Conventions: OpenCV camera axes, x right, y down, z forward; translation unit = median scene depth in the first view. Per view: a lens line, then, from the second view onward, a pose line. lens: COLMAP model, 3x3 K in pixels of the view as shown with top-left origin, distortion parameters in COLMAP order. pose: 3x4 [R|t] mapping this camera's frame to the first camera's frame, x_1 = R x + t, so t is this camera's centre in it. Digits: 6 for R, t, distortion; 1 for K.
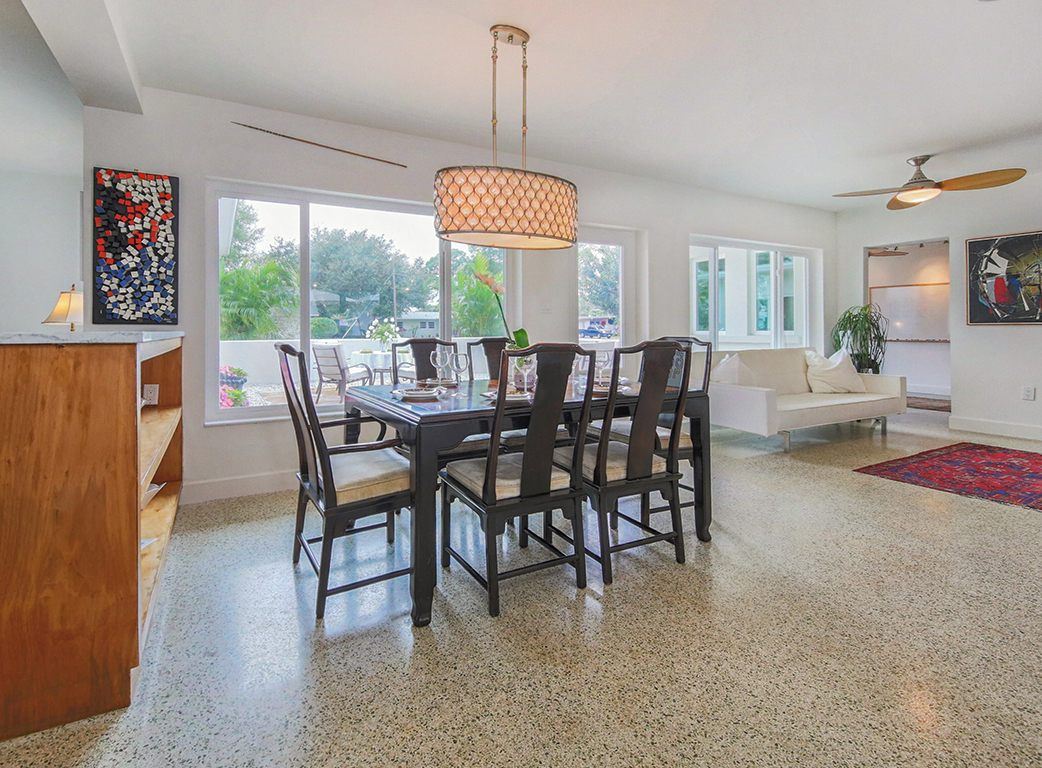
lens RADIAL K [[500.2, 0, 473.2], [0, 500.2, 329.6], [0, 0, 1]] dist [0.000561, -0.000288]
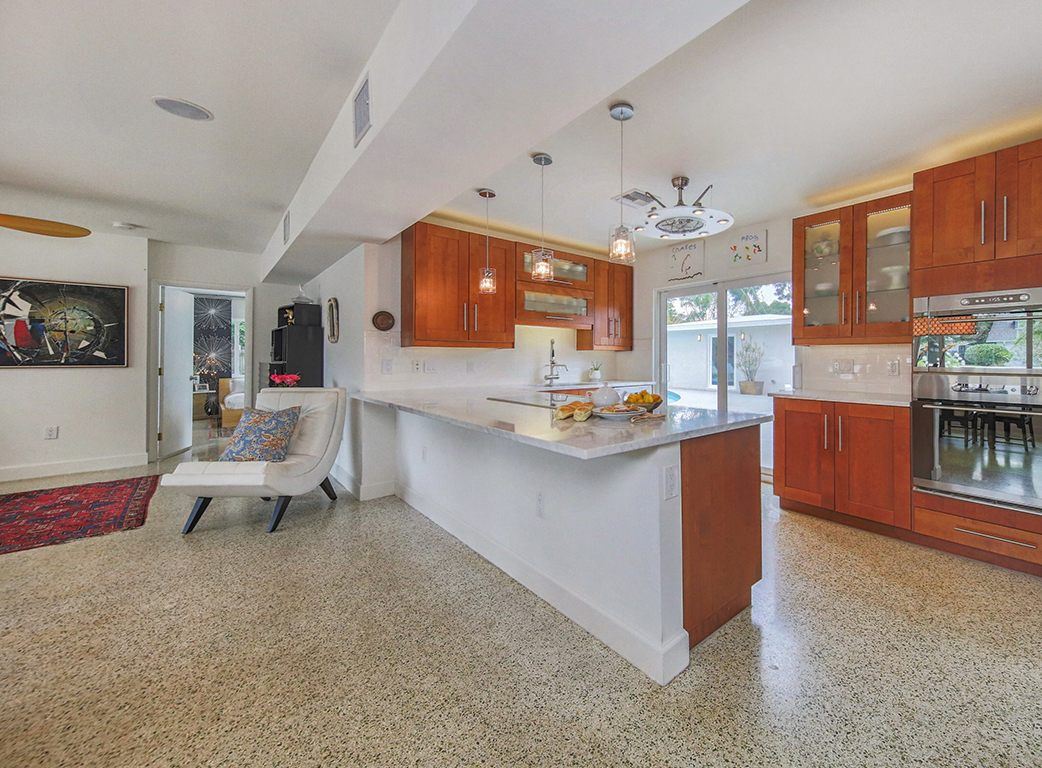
lens RADIAL K [[433.6, 0, 629.0], [0, 433.6, 357.9], [0, 0, 1]] dist [0.000723, -0.000427]
pose [[-0.301038, 0.007135, 0.953586, -0.127199], [0.001034, 0.999974, -0.007156, -0.022127], [-0.953612, -0.001168, -0.301037, 0.108393]]
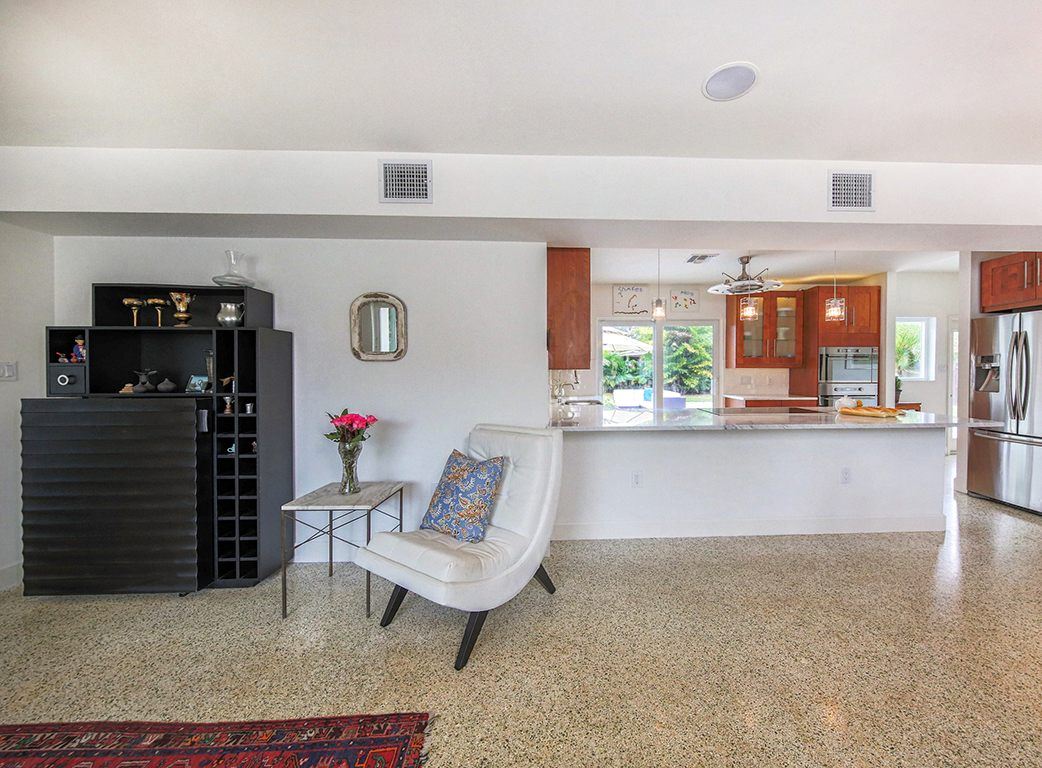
lens RADIAL K [[395.9, 0, 577.2], [0, 395.9, 372.8], [0, 0, 1]] dist [0.002349, -0.003804]
pose [[-0.909819, 0.002885, 0.414996, 0.439621], [0.007016, 0.999940, 0.008429, -0.047478], [-0.414946, 0.010580, -0.909784, 0.801943]]
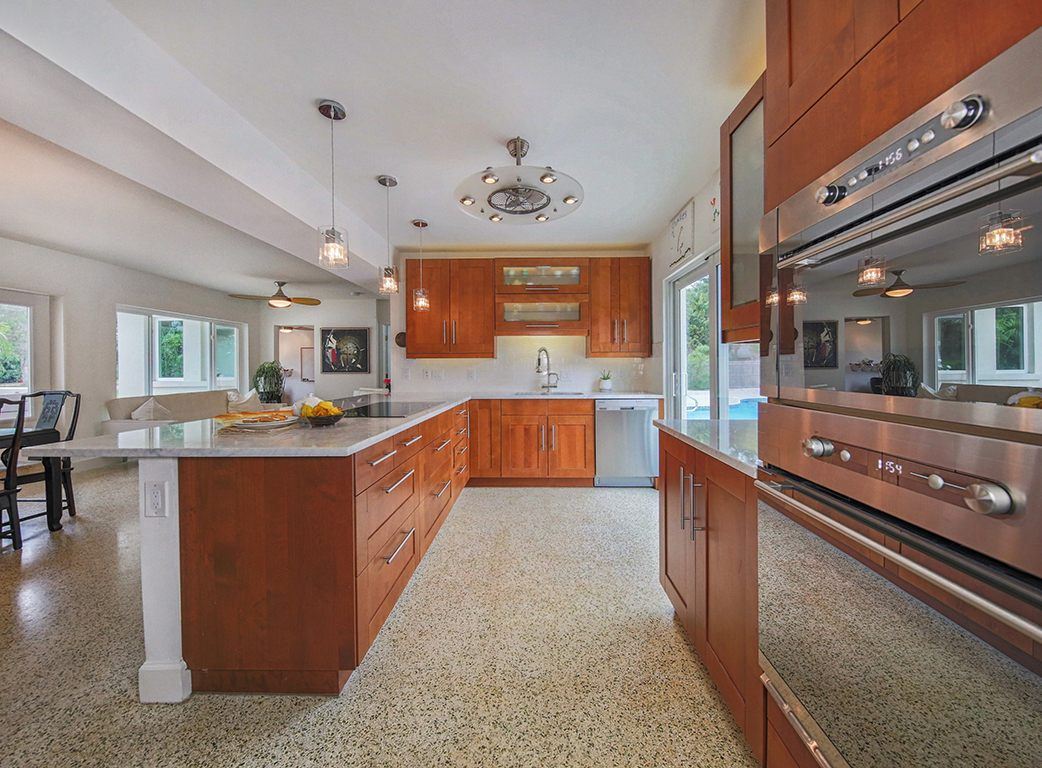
lens RADIAL K [[394.5, 0, 529.3], [0, 394.5, 370.8], [0, 0, 1]] dist [-0.011574, -0.000091]
pose [[0.467308, -0.004213, 0.884085, 0.052637], [0.003168, 0.999990, 0.003091, -0.022291], [-0.884089, 0.001356, 0.467317, -0.387758]]
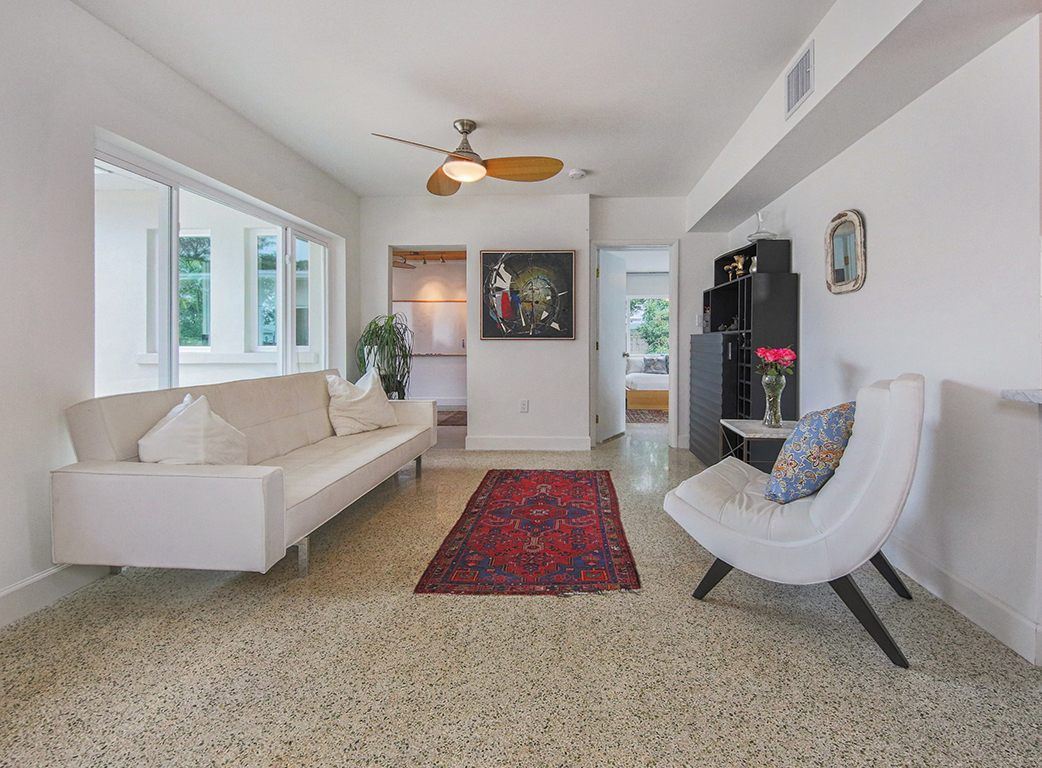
lens RADIAL K [[477.7, 0, 552.4], [0, 477.7, 344.6], [0, 0, 1]] dist [-0.000618, -0.000223]
pose [[0.494918, -0.000466, 0.868939, 0.269266], [-0.001102, 0.999999, 0.001164, -0.001424], [-0.868939, -0.001533, 0.494917, 0.442603]]
